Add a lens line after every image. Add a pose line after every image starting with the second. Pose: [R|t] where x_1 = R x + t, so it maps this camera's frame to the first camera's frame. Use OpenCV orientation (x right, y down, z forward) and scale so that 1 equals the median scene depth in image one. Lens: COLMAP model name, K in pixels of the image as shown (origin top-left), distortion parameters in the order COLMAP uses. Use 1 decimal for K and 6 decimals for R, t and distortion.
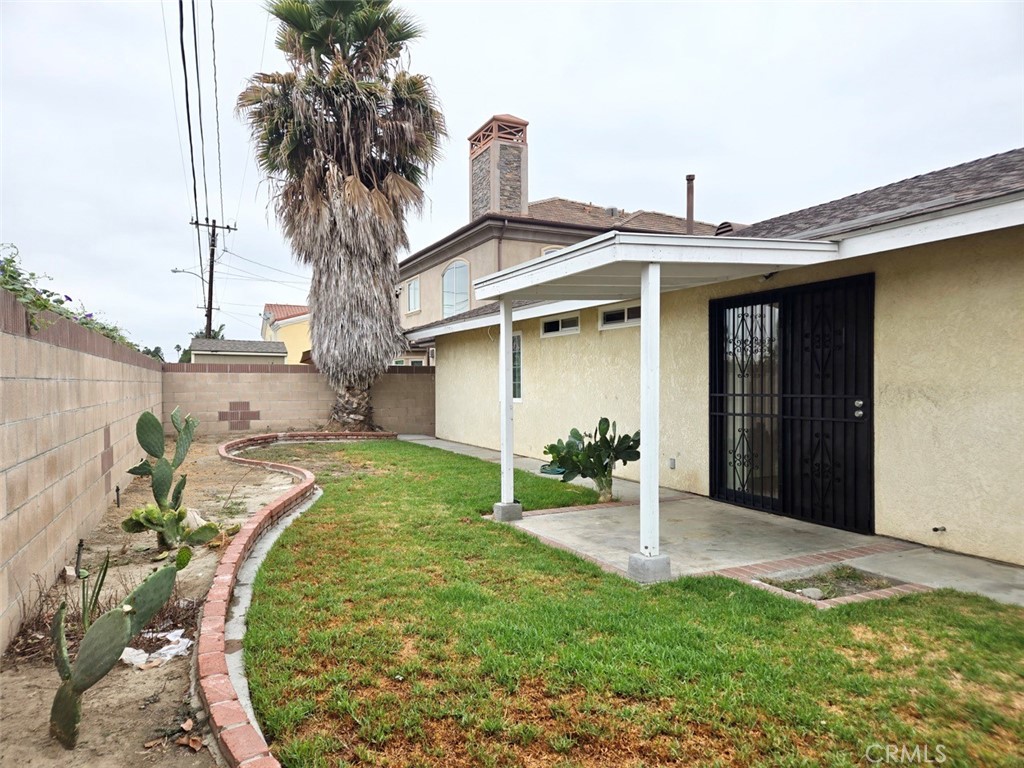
lens RADIAL K [[672.0, 0, 512.4], [0, 672.0, 387.6], [0, 0, 1]] dist [0.019590, 0.000032]
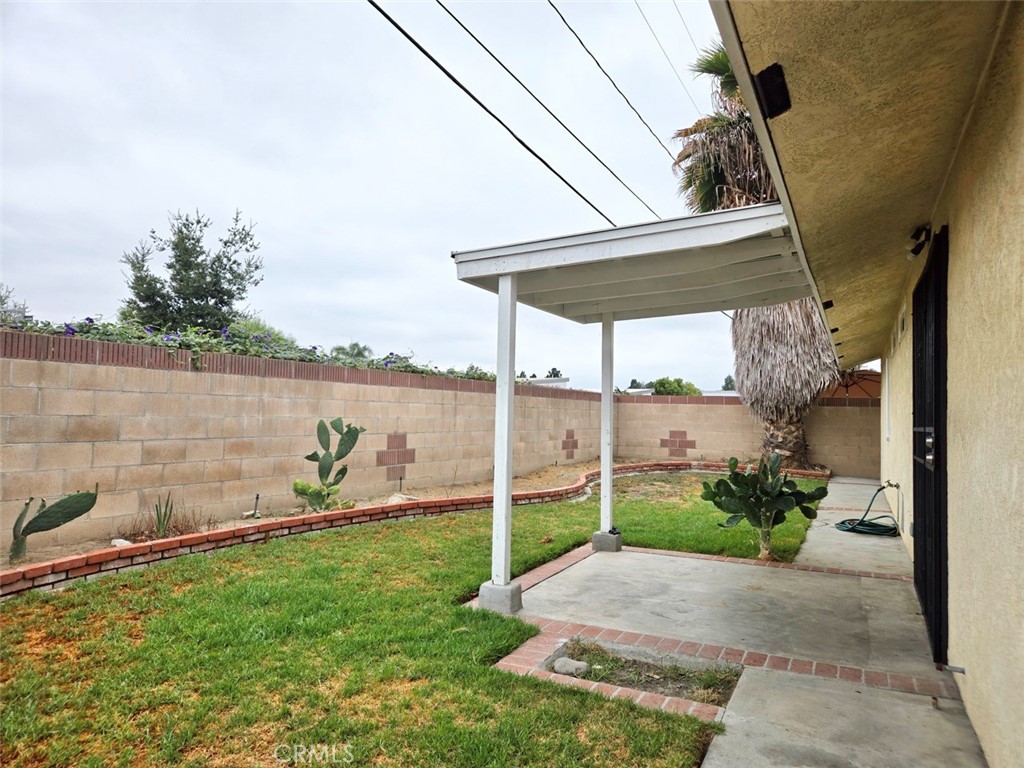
lens RADIAL K [[672.0, 0, 511.6], [0, 672.0, 379.5], [0, 0, 1]] dist [0.019590, 0.000032]
pose [[0.612912, -0.023361, -0.789806, 0.291116], [-0.030283, 0.998134, -0.053024, 0.004438], [0.789571, 0.056417, 0.611061, 0.127329]]
